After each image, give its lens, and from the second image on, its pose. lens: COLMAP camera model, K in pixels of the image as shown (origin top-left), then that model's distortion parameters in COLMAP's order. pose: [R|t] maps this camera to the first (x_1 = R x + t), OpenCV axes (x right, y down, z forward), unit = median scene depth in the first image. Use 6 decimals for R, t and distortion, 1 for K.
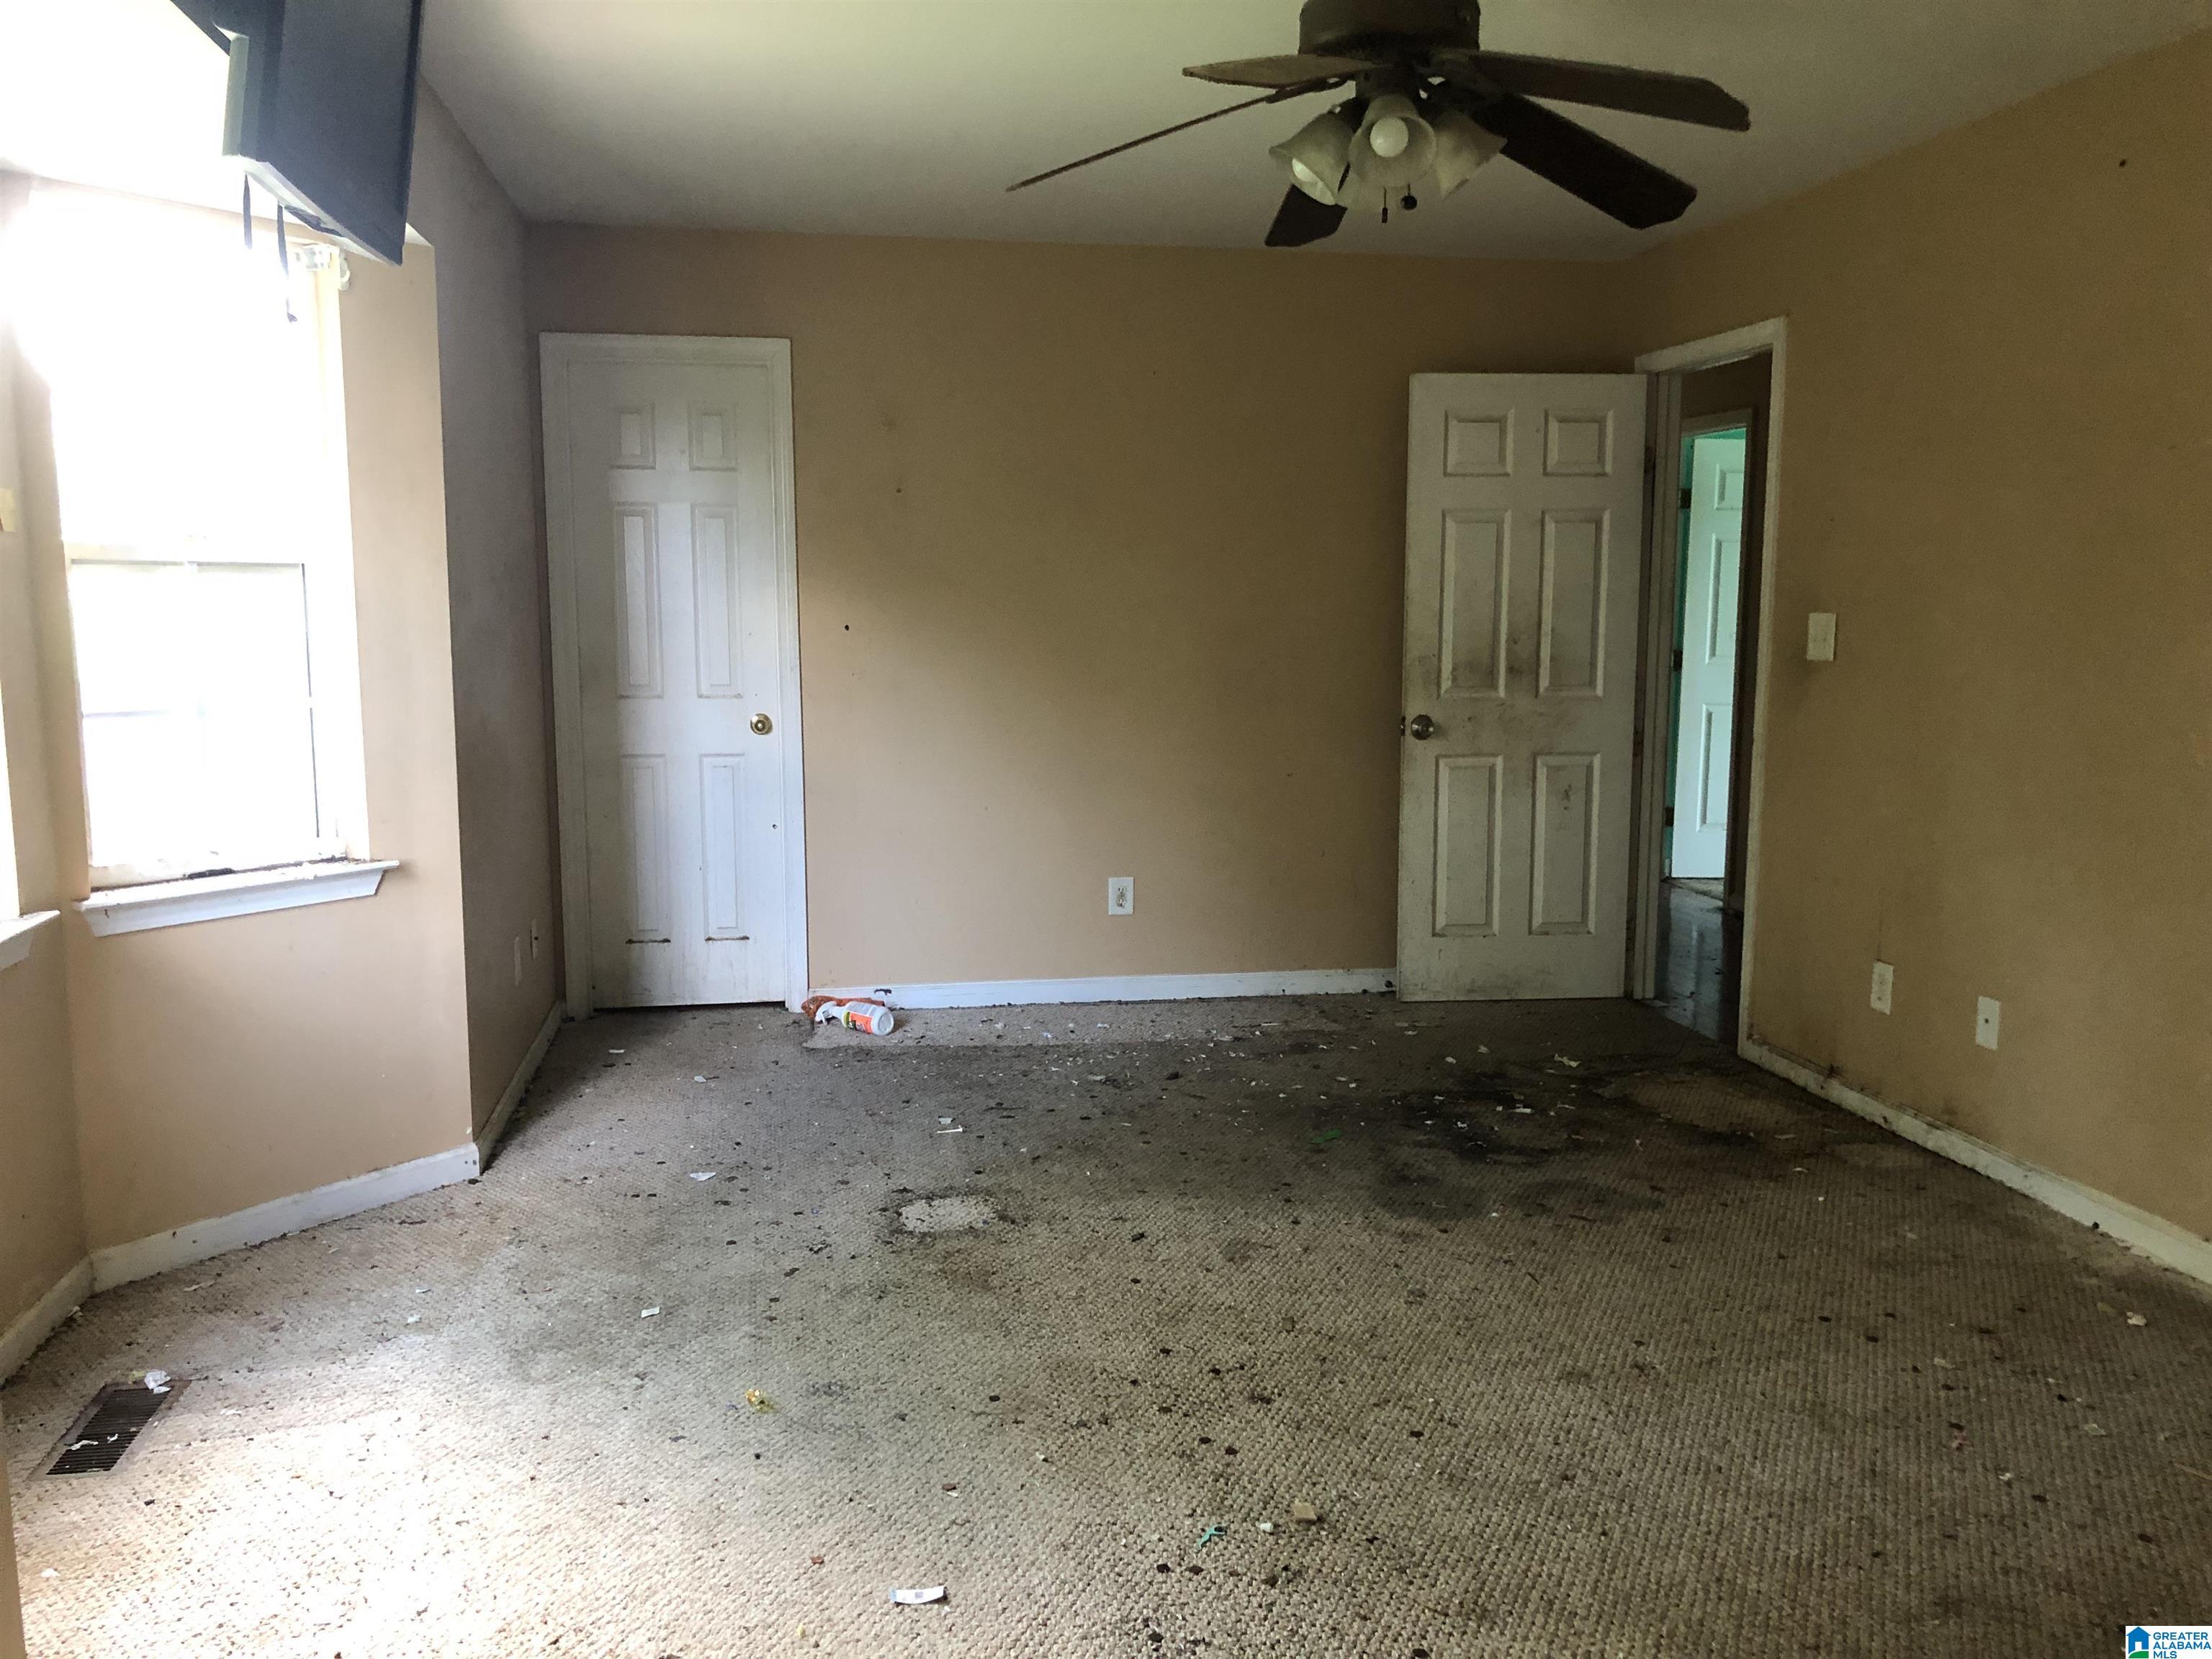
lens RADIAL K [[1818.5, 0, 1106.8], [0, 1818.5, 831.2], [0, 0, 1]] dist [0.011461, -0.012261]
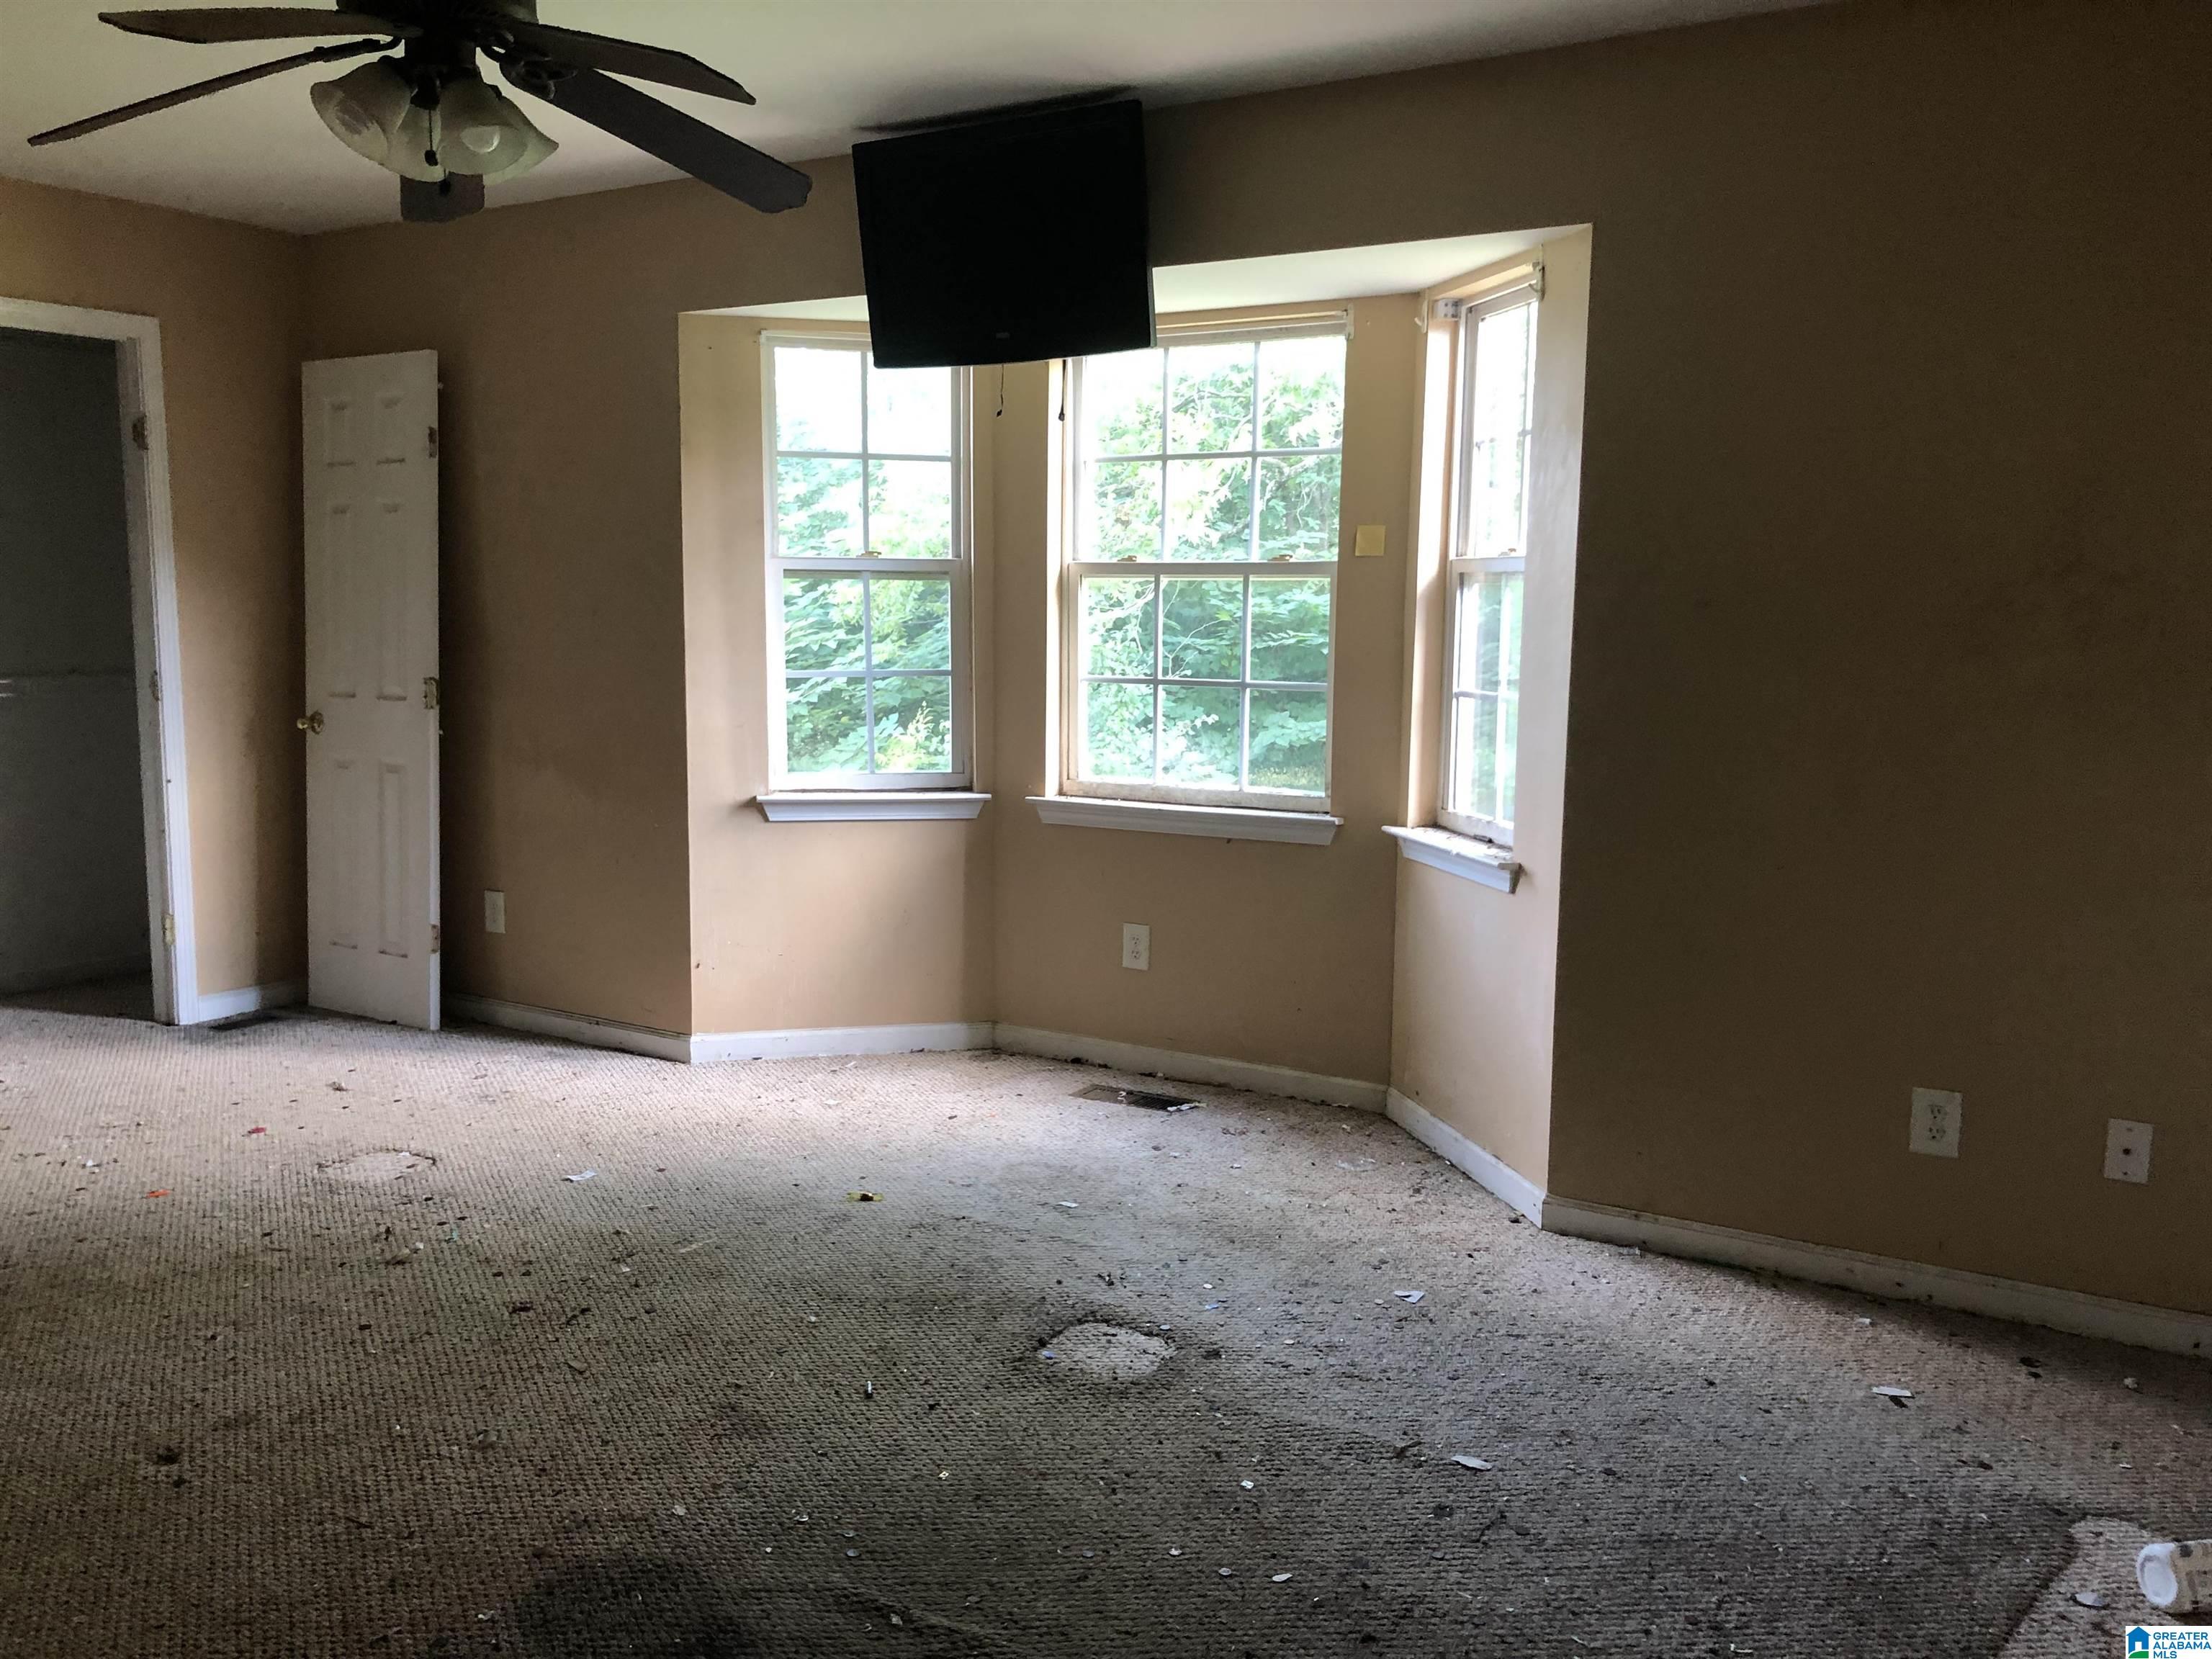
lens RADIAL K [[1818.5, 0, 1107.2], [0, 1818.5, 828.5], [0, 0, 1]] dist [0.011461, -0.012261]
pose [[-0.659232, 0.090796, -0.746438, 0.552075], [-0.110916, 0.970082, 0.215957, -0.213111], [0.743714, 0.225158, -0.629439, 1.610131]]
